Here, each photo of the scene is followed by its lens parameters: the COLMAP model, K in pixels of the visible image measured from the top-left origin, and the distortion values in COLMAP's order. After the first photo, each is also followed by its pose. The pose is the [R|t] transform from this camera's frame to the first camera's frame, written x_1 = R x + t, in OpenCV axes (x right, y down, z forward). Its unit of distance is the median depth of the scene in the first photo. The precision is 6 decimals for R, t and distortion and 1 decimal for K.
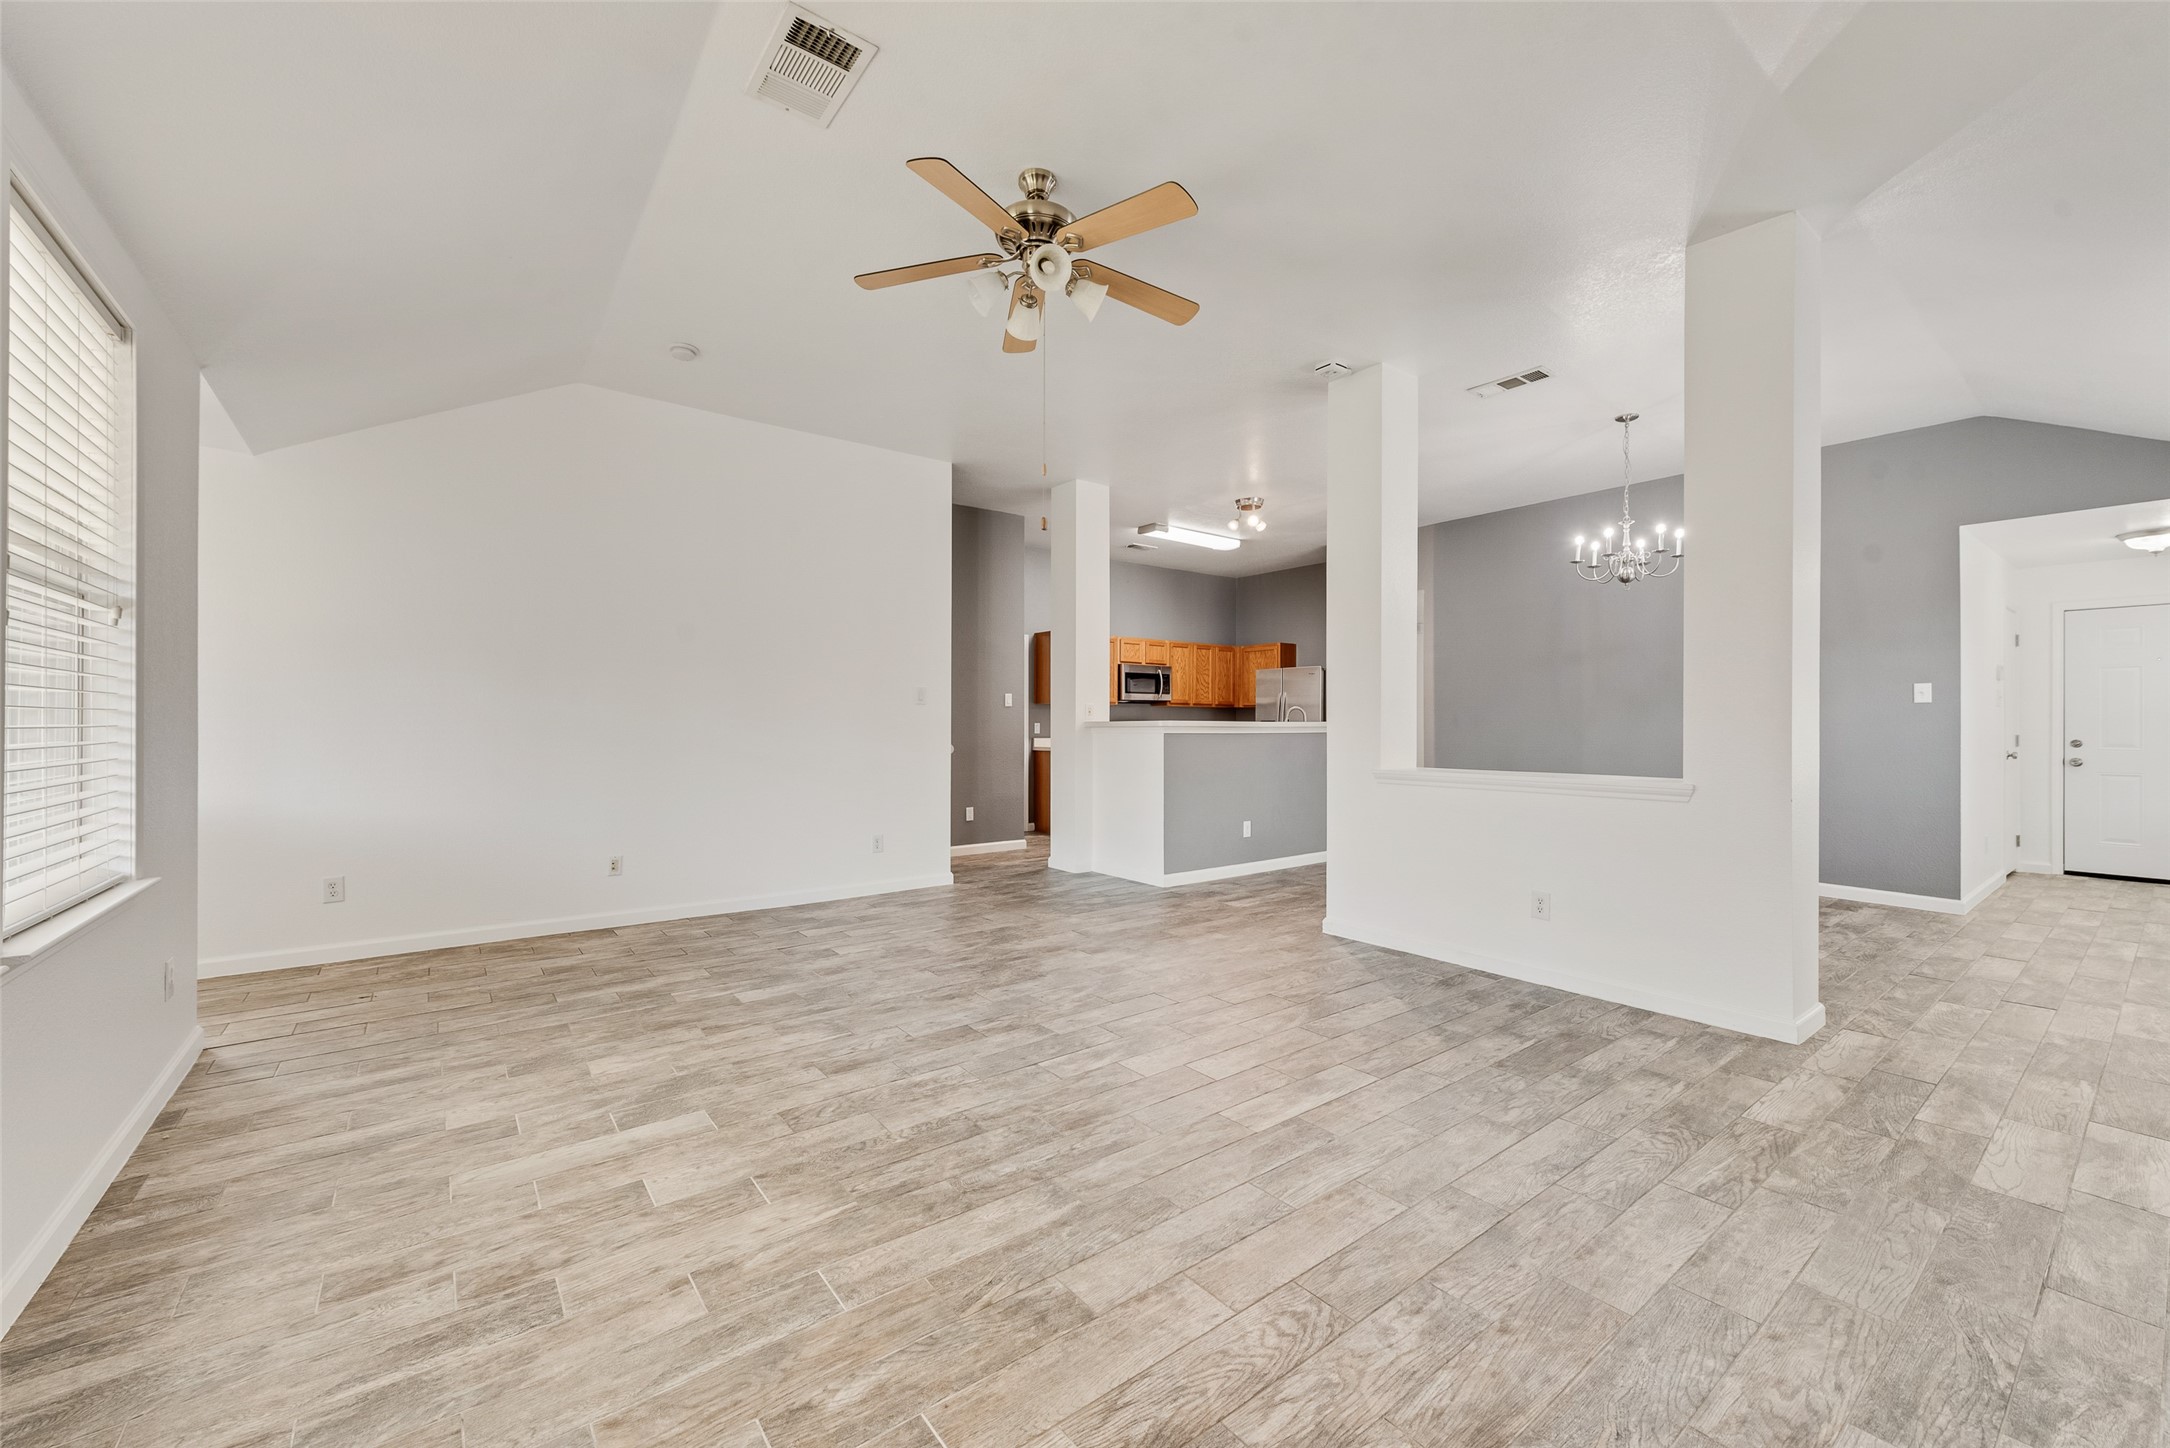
lens RADIAL K [[864.3, 0, 1073.9], [0, 864.3, 726.0], [0, 0, 1]] dist [0.001099, -0.000621]
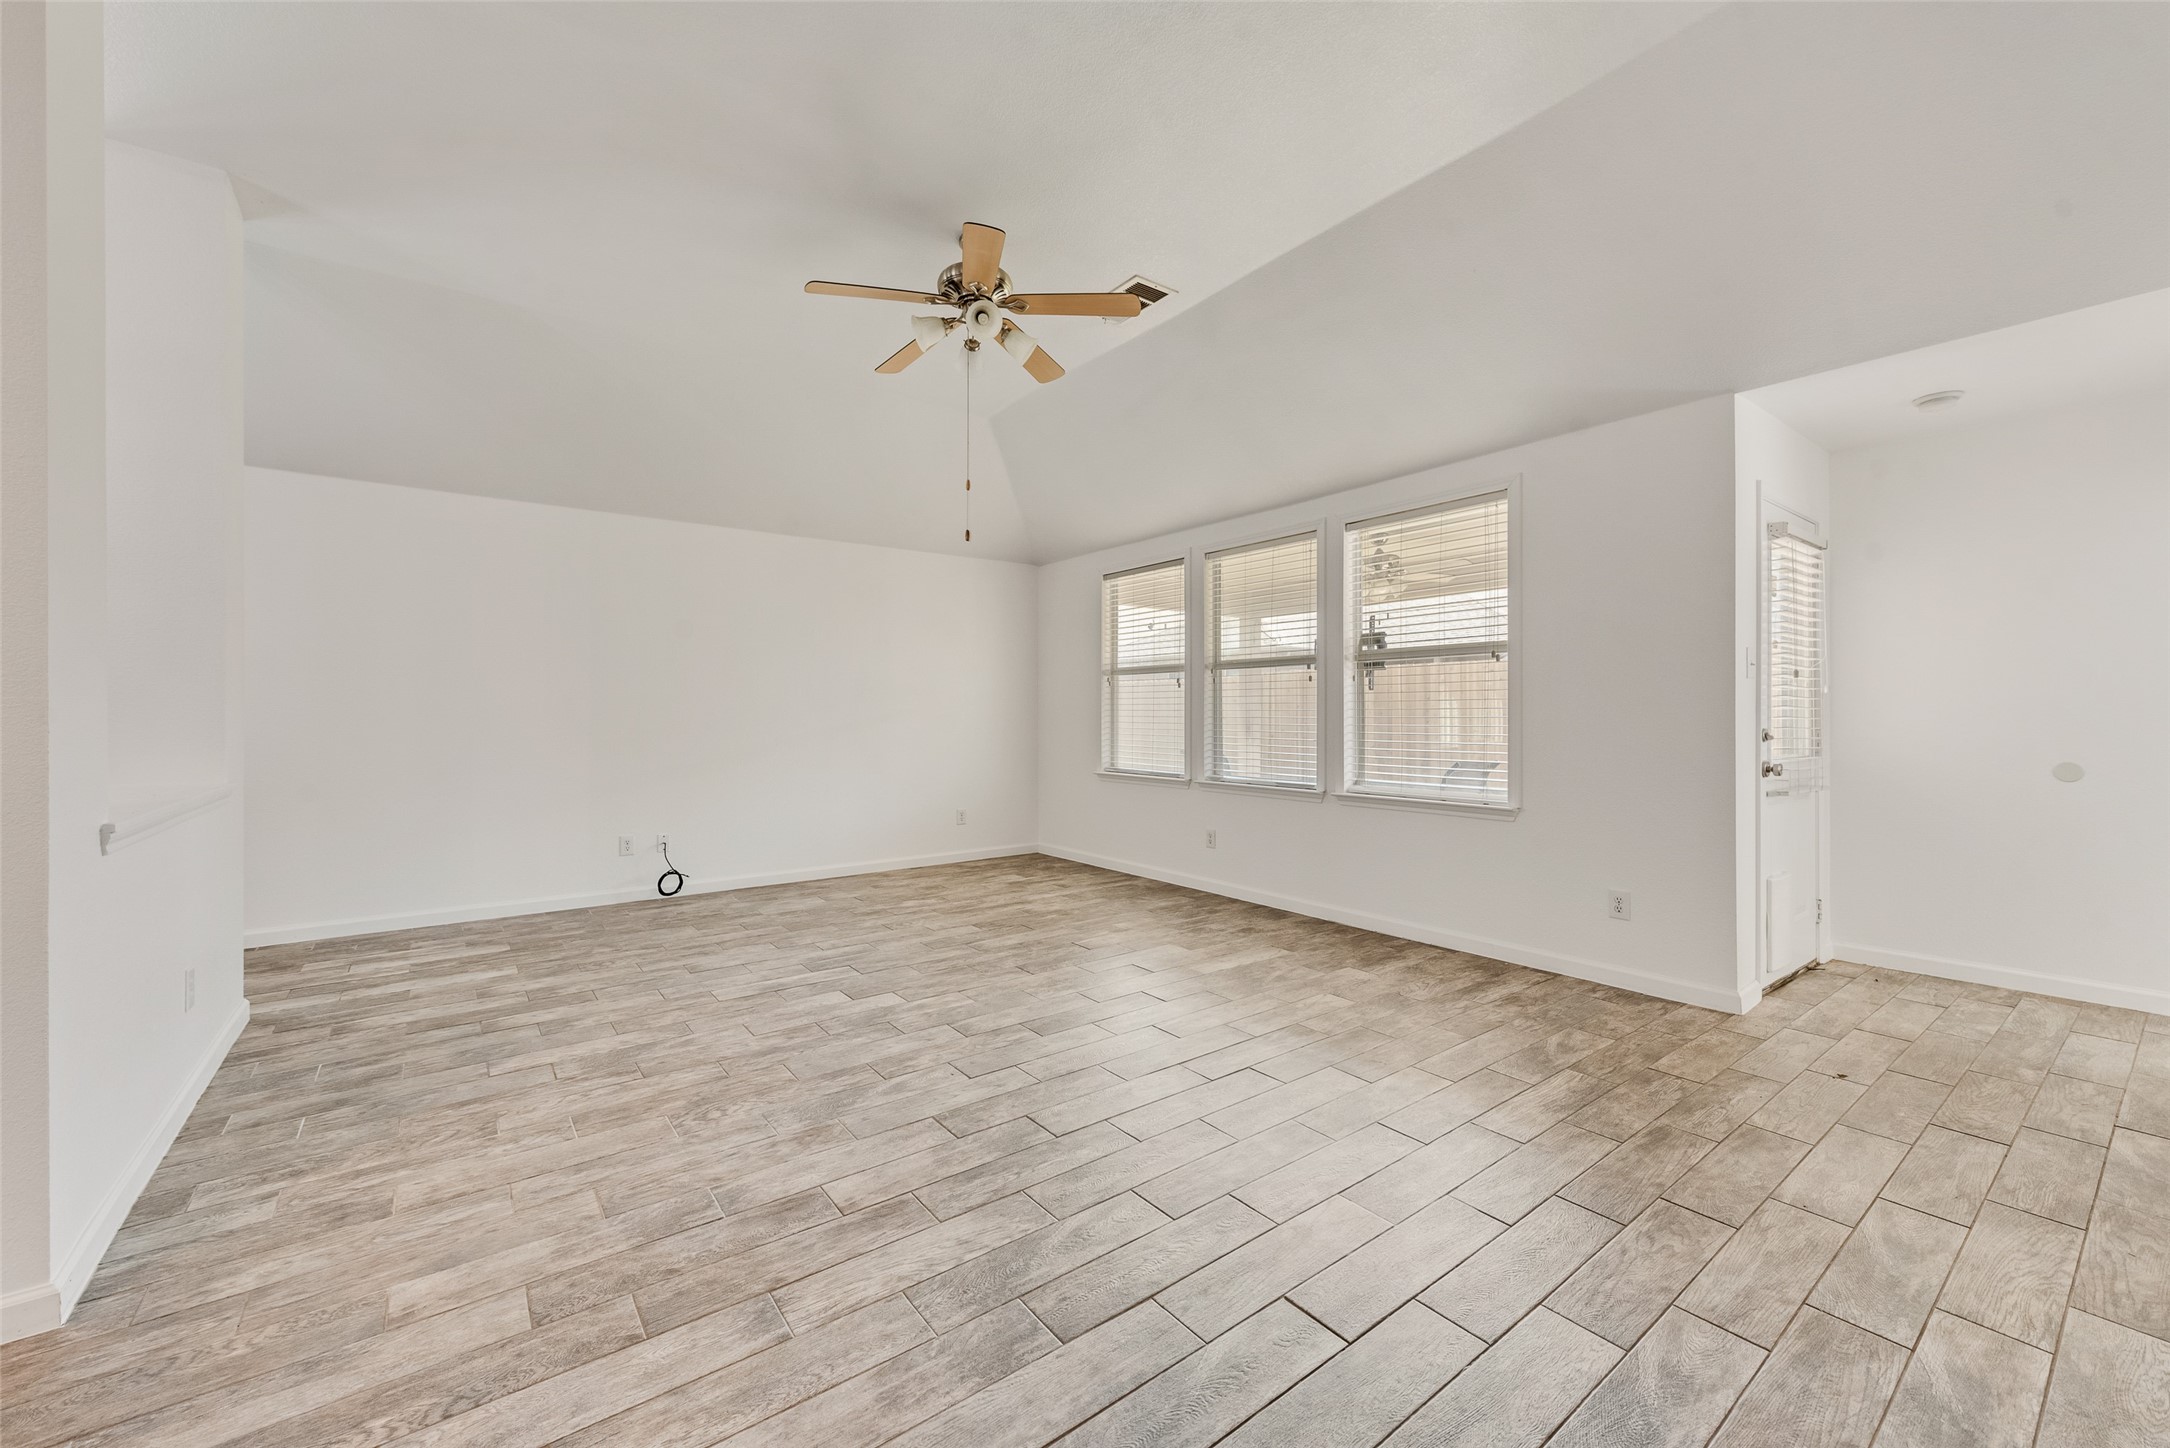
lens RADIAL K [[848.7, 0, 1076.1], [0, 848.7, 722.6], [0, 0, 1]] dist [0.010404, -0.003508]
pose [[-0.999995, -0.002040, 0.002249, -0.190438], [-0.002011, 0.999918, 0.012661, -0.007934], [-0.002274, 0.012656, -0.999917, 2.257078]]
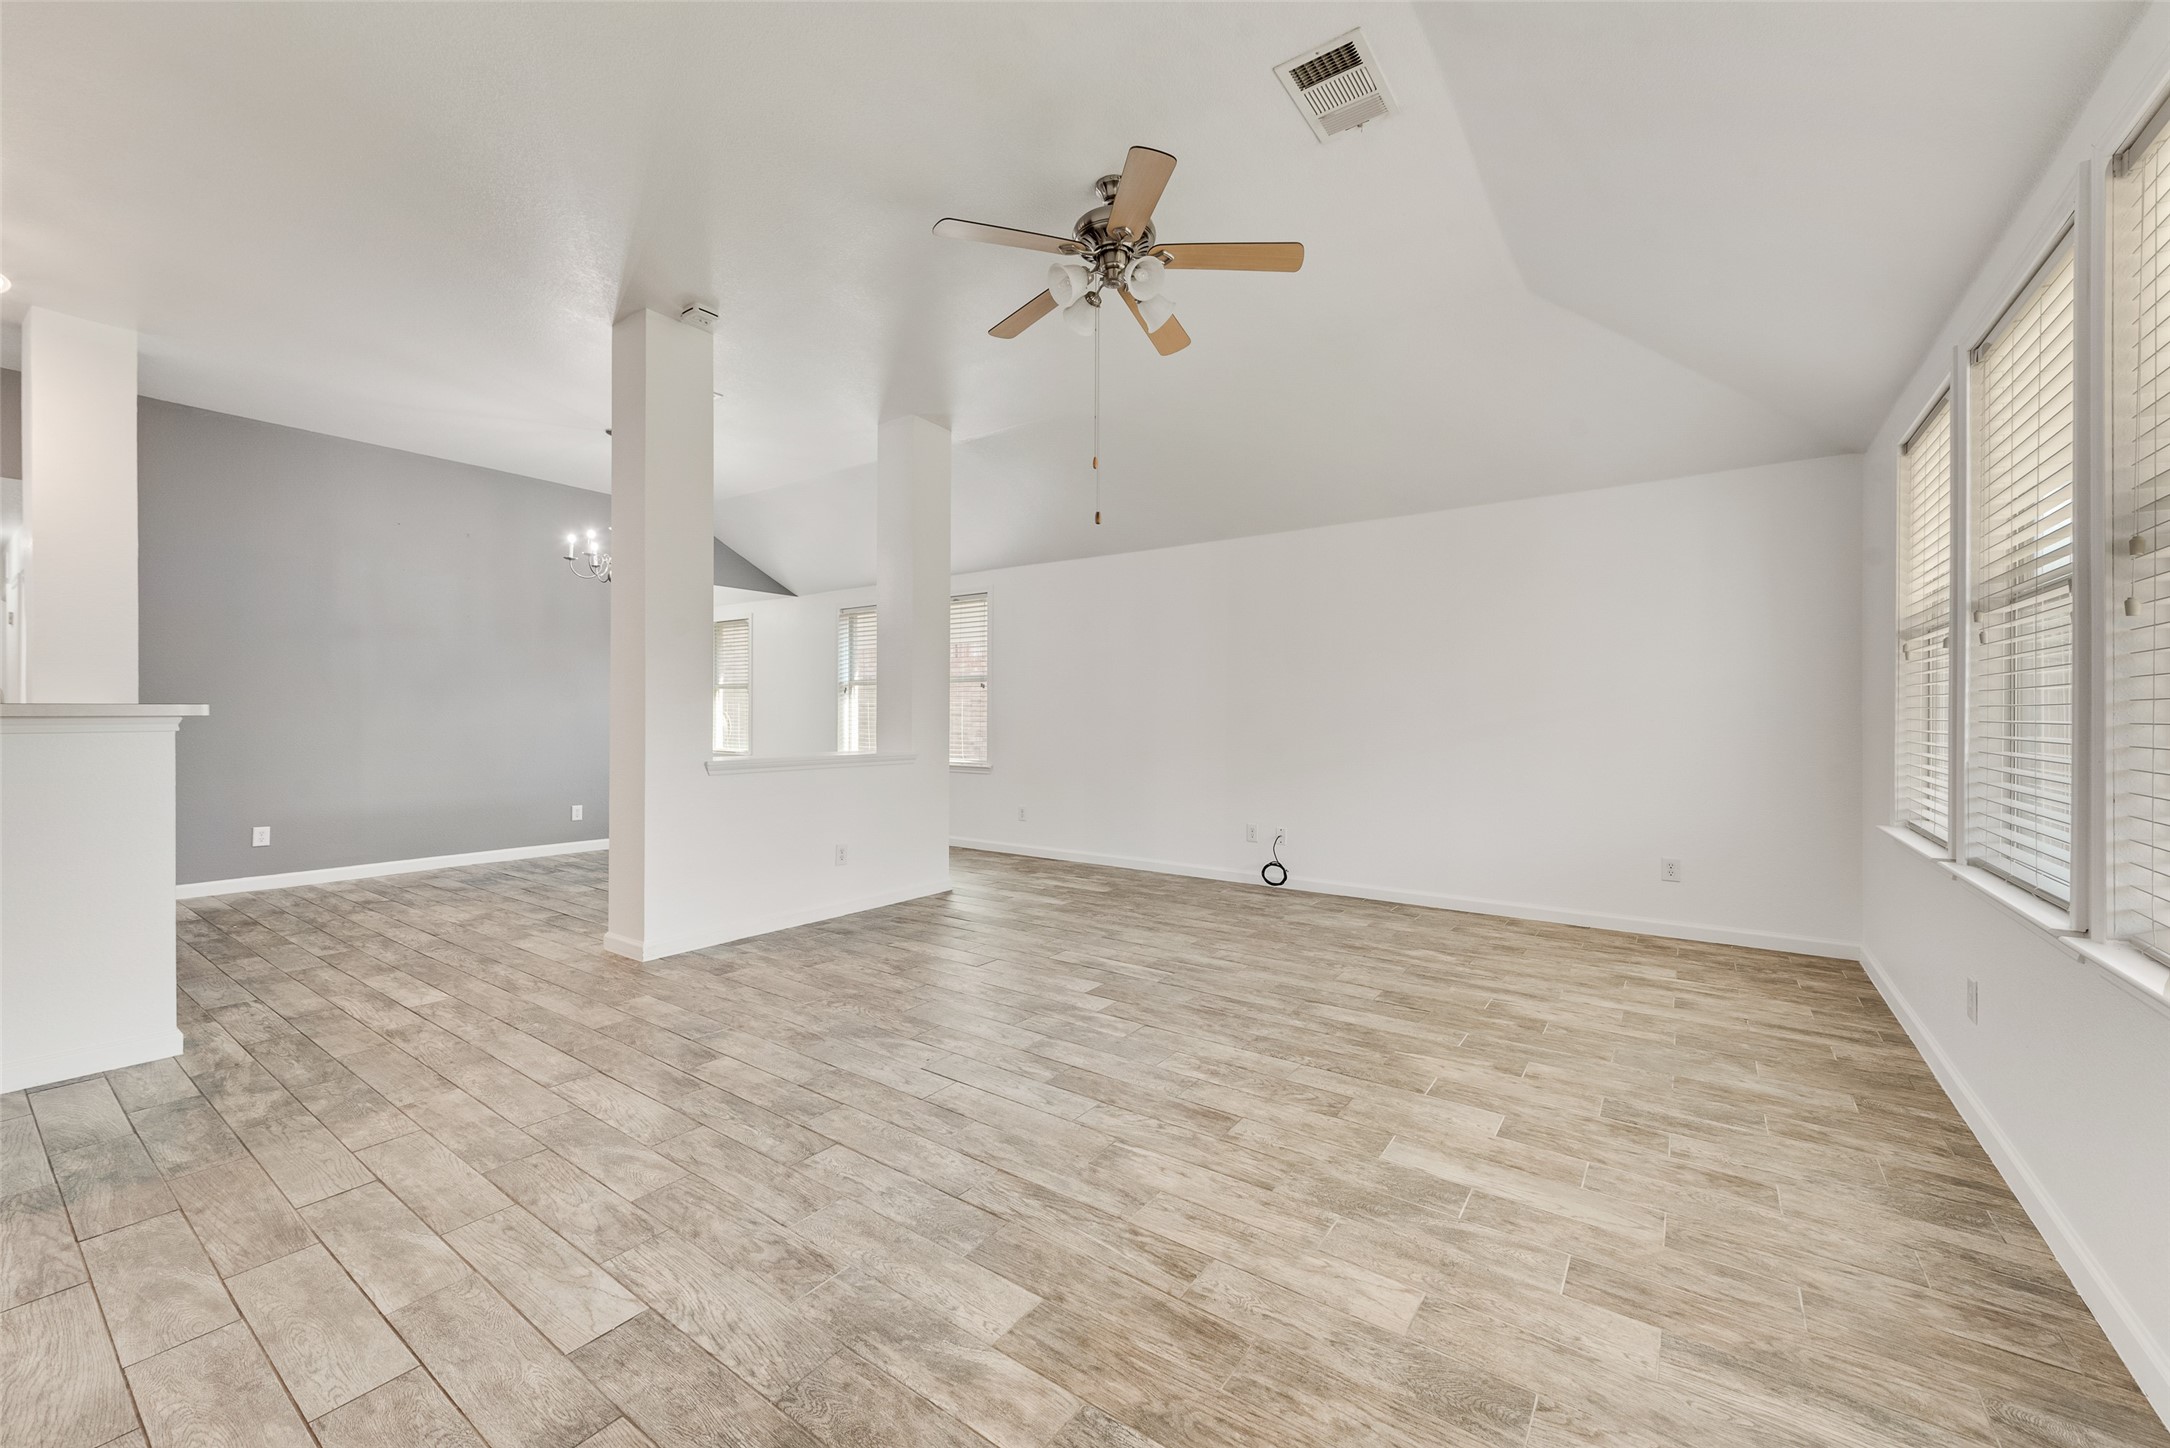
lens RADIAL K [[848.7, 0, 1076.1], [0, 848.7, 722.6], [0, 0, 1]] dist [0.010404, -0.003508]
pose [[-0.296772, -0.013552, 0.954852, -1.065073], [-0.001574, 0.999905, 0.013703, -0.011633], [-0.954947, 0.002564, -0.296765, 1.424416]]
